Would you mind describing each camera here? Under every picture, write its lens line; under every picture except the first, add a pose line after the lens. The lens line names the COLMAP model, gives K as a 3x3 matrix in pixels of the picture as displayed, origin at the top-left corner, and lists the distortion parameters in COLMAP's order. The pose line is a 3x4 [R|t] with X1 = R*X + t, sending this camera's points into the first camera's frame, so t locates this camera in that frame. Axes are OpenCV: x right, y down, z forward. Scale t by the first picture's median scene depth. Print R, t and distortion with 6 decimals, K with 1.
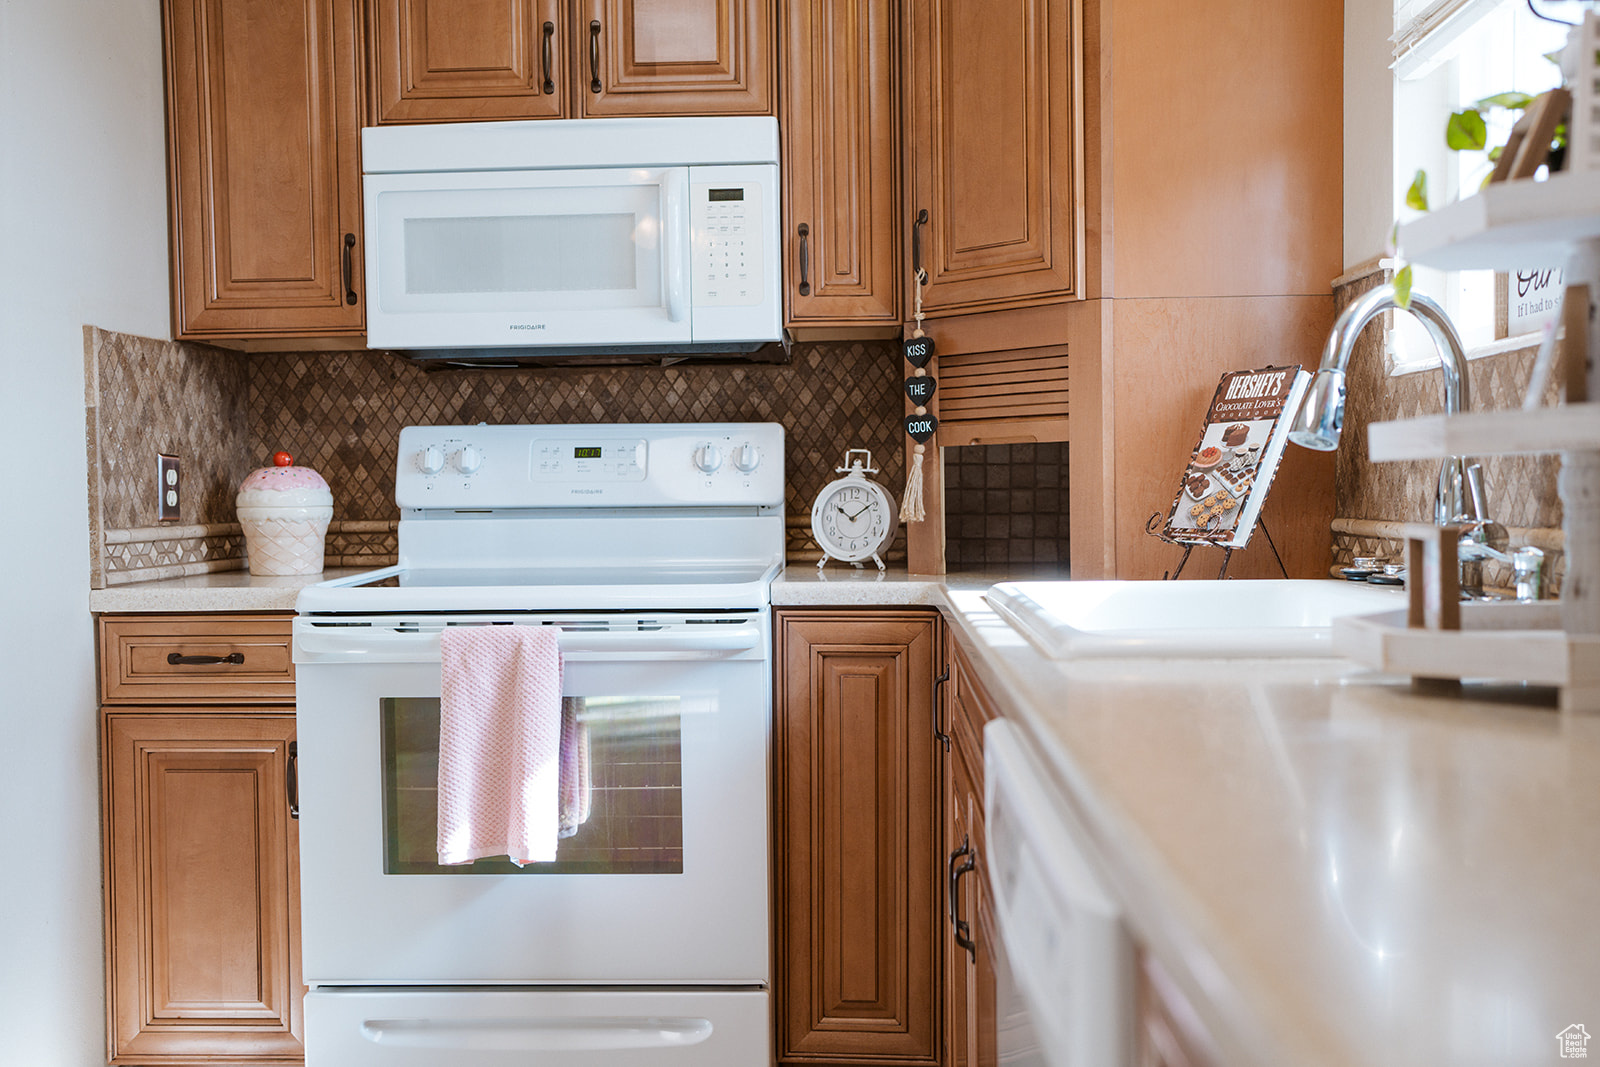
lens RADIAL K [[1524.9, 0, 802.5], [0, 1524.9, 534.4], [0, 0, 1]] dist [0.006409, 0.000000]
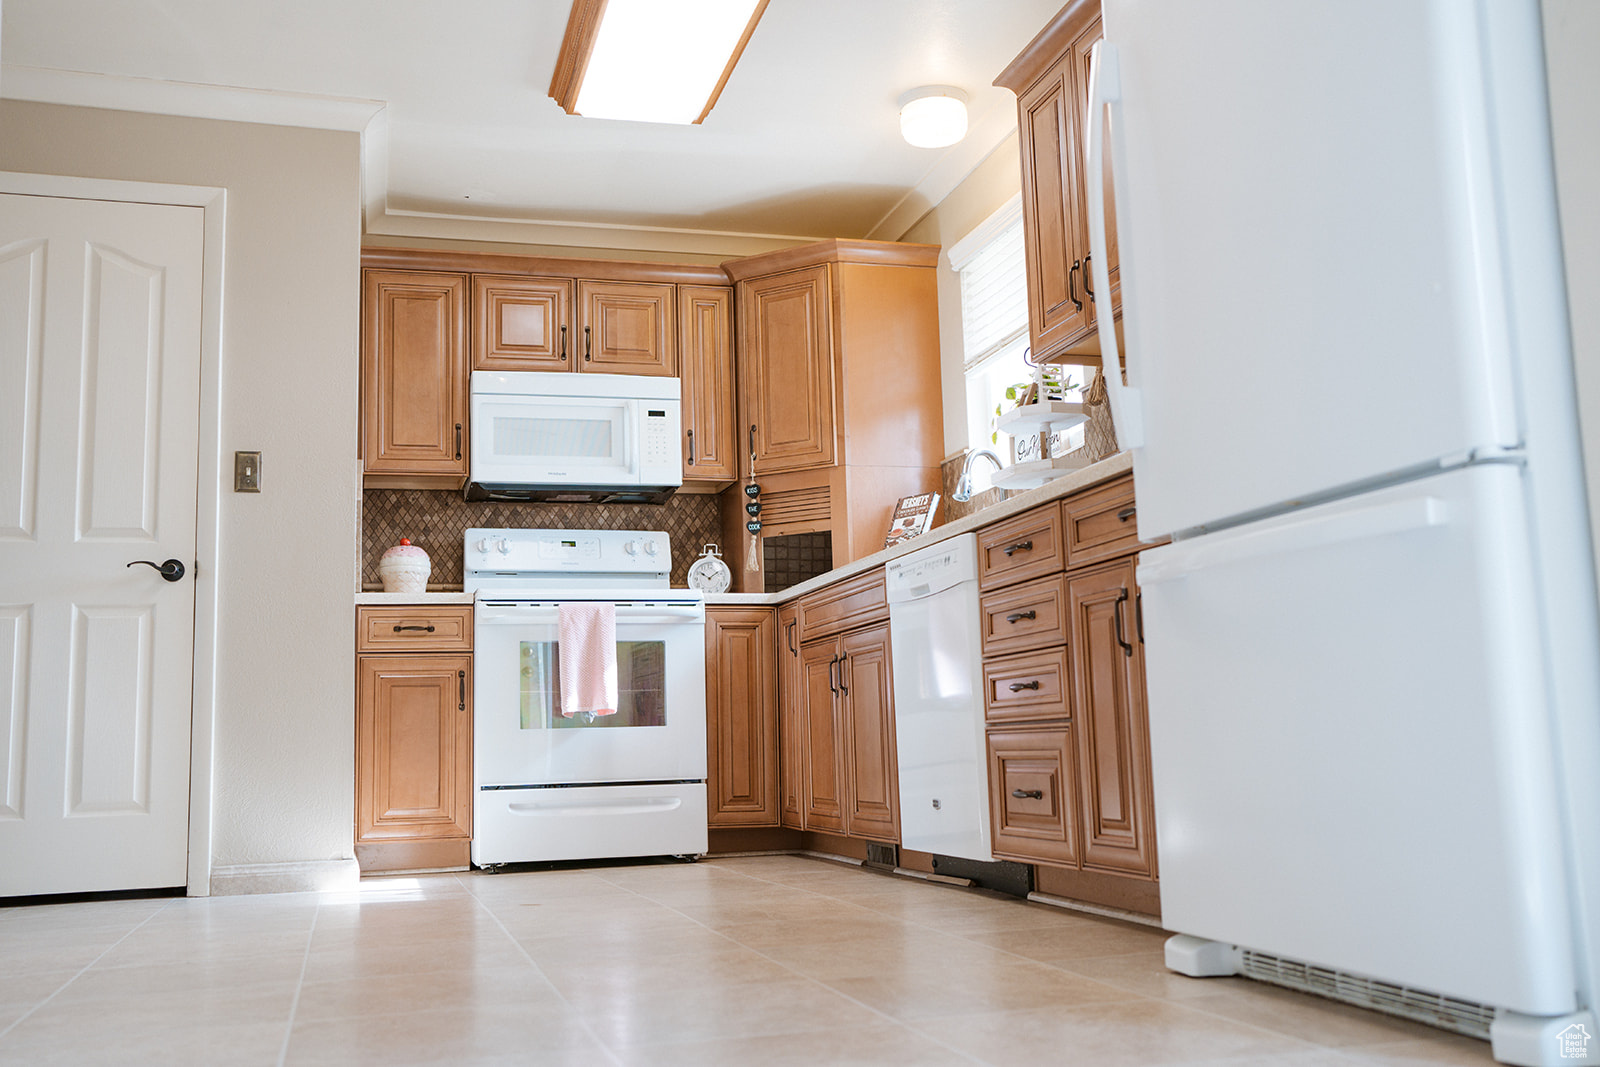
lens RADIAL K [[1524.9, 0, 783.9], [0, 1524.9, 520.3], [0, 0, 1]] dist [0.006409, 0.000000]
pose [[0.952532, 0.031114, 0.302845, -0.535874], [0.025008, 0.983405, -0.179693, 0.307524], [-0.303410, 0.178736, 0.935946, -0.995396]]
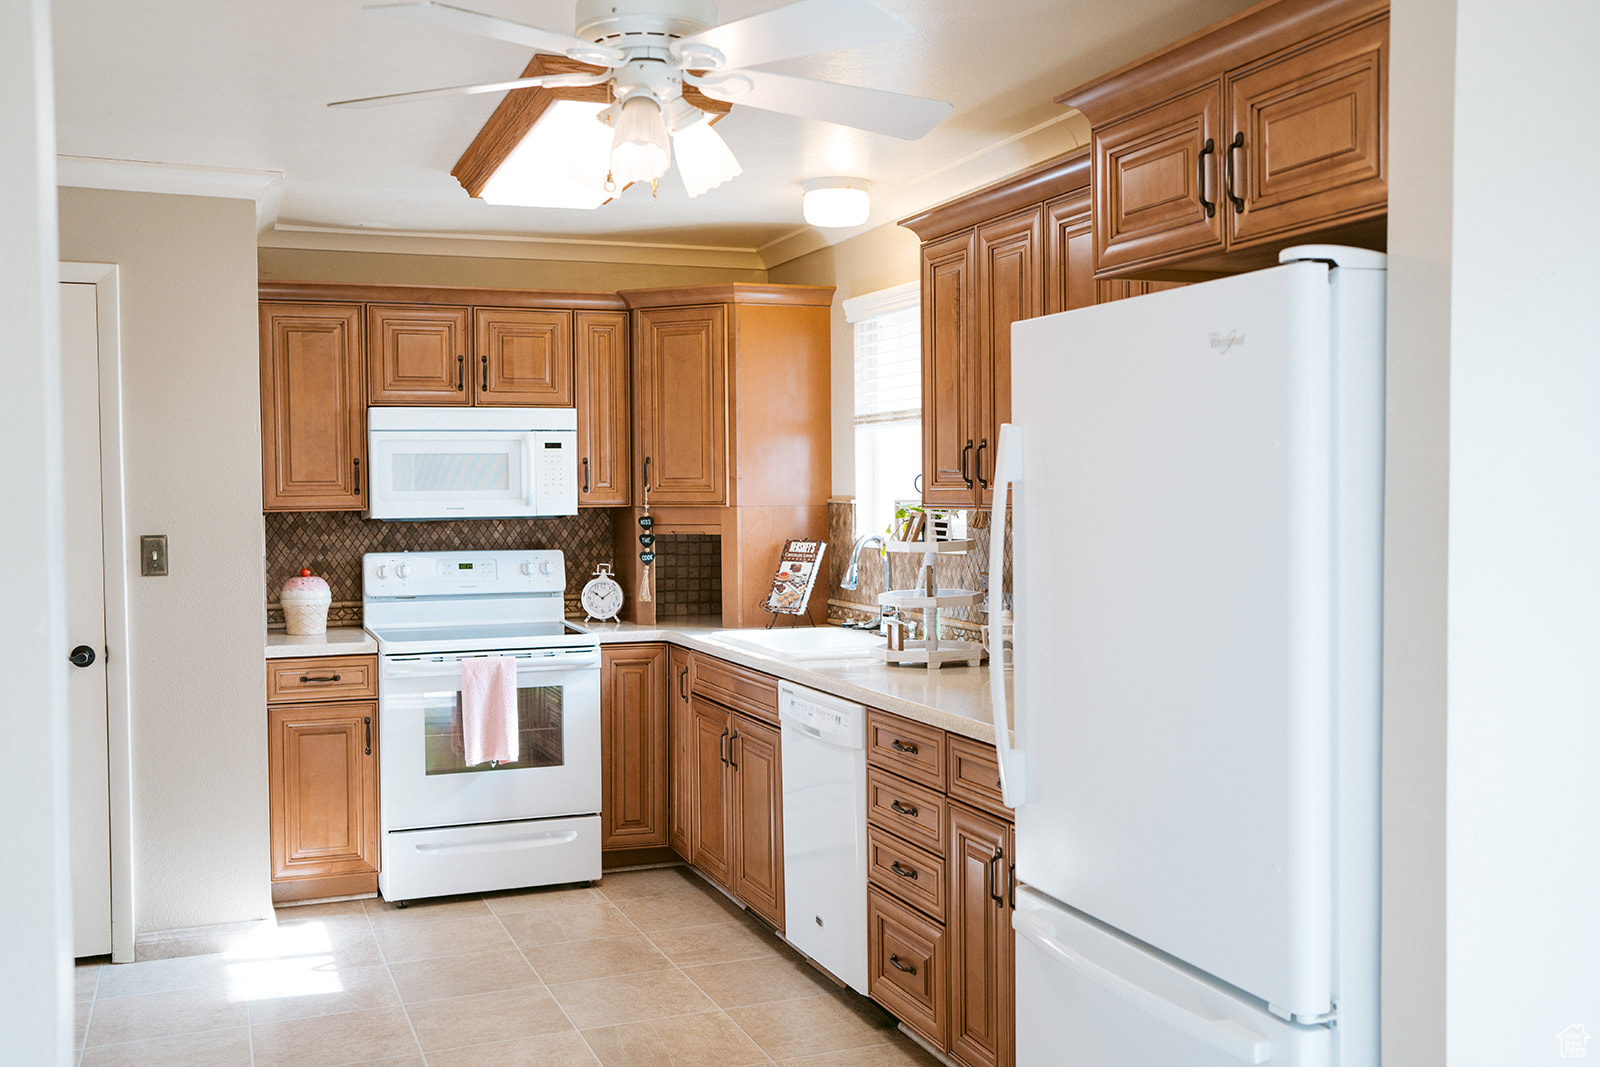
lens RADIAL K [[1524.9, 0, 791.5], [0, 1524.9, 530.1], [0, 0, 1]] dist [0.006409, 0.000000]
pose [[0.918769, -0.005086, 0.394762, -0.614707], [0.007888, 0.999954, -0.005474, -0.100111], [-0.394716, 0.008143, 0.918767, -1.112719]]
